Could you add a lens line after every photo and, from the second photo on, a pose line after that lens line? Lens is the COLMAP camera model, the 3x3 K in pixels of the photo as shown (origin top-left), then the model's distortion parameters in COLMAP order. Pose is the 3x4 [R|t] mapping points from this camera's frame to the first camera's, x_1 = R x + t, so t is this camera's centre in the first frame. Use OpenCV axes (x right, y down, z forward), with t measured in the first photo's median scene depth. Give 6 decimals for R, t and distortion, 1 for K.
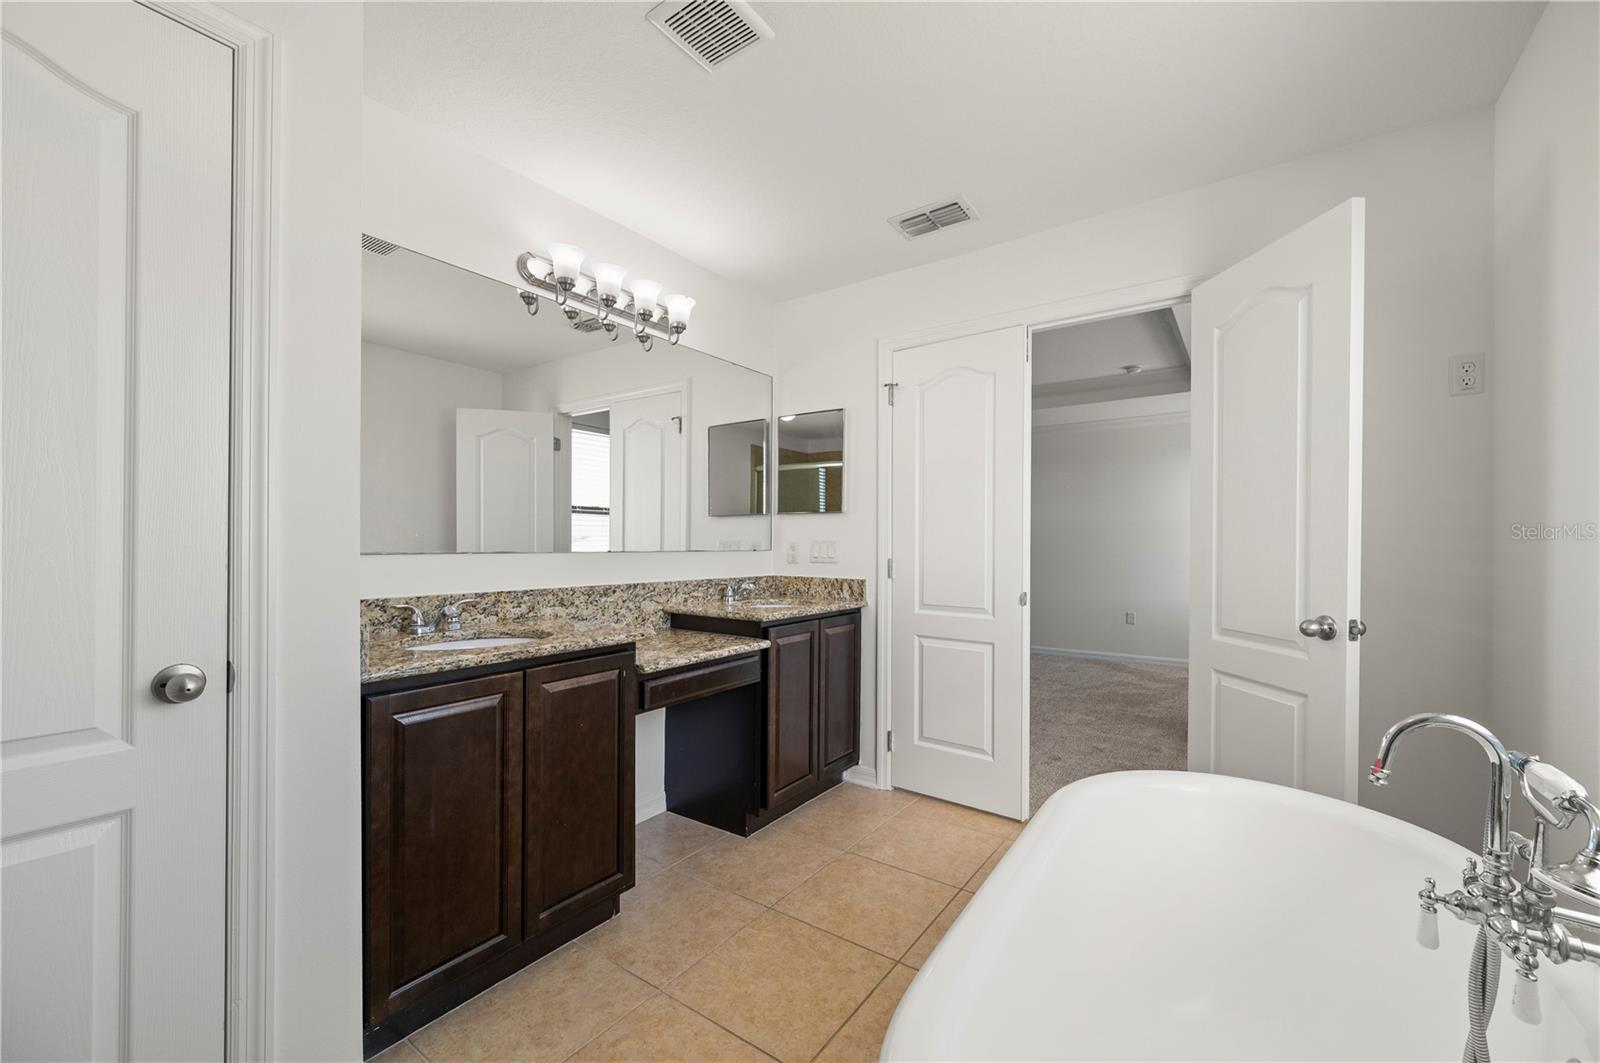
lens RADIAL K [[644.8, 0, 801.4], [0, 644.8, 534.9], [0, 0, 1]] dist [-0.002540, -0.000140]
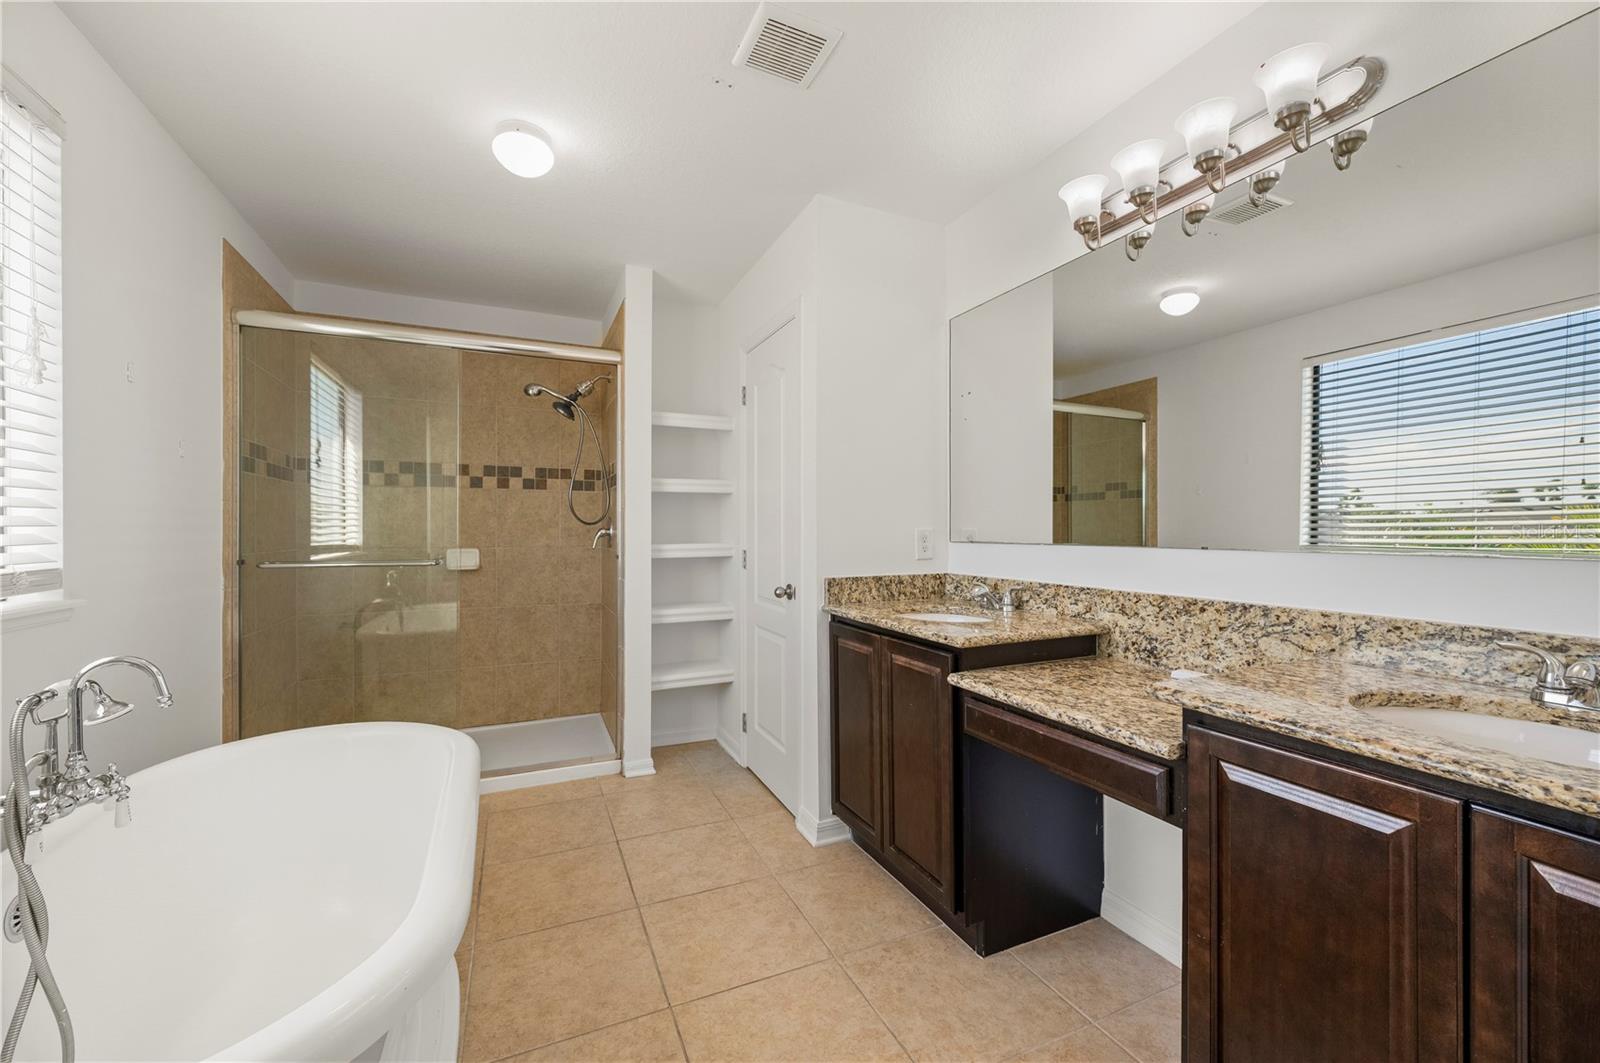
lens RADIAL K [[644.8, 0, 807.9], [0, 644.8, 533.4], [0, 0, 1]] dist [-0.002540, -0.000140]
pose [[-0.509010, -0.002475, -0.860757, 0.498060], [0.006668, 0.999955, -0.006819, 0.014092], [0.860735, -0.009210, -0.508970, 1.053639]]
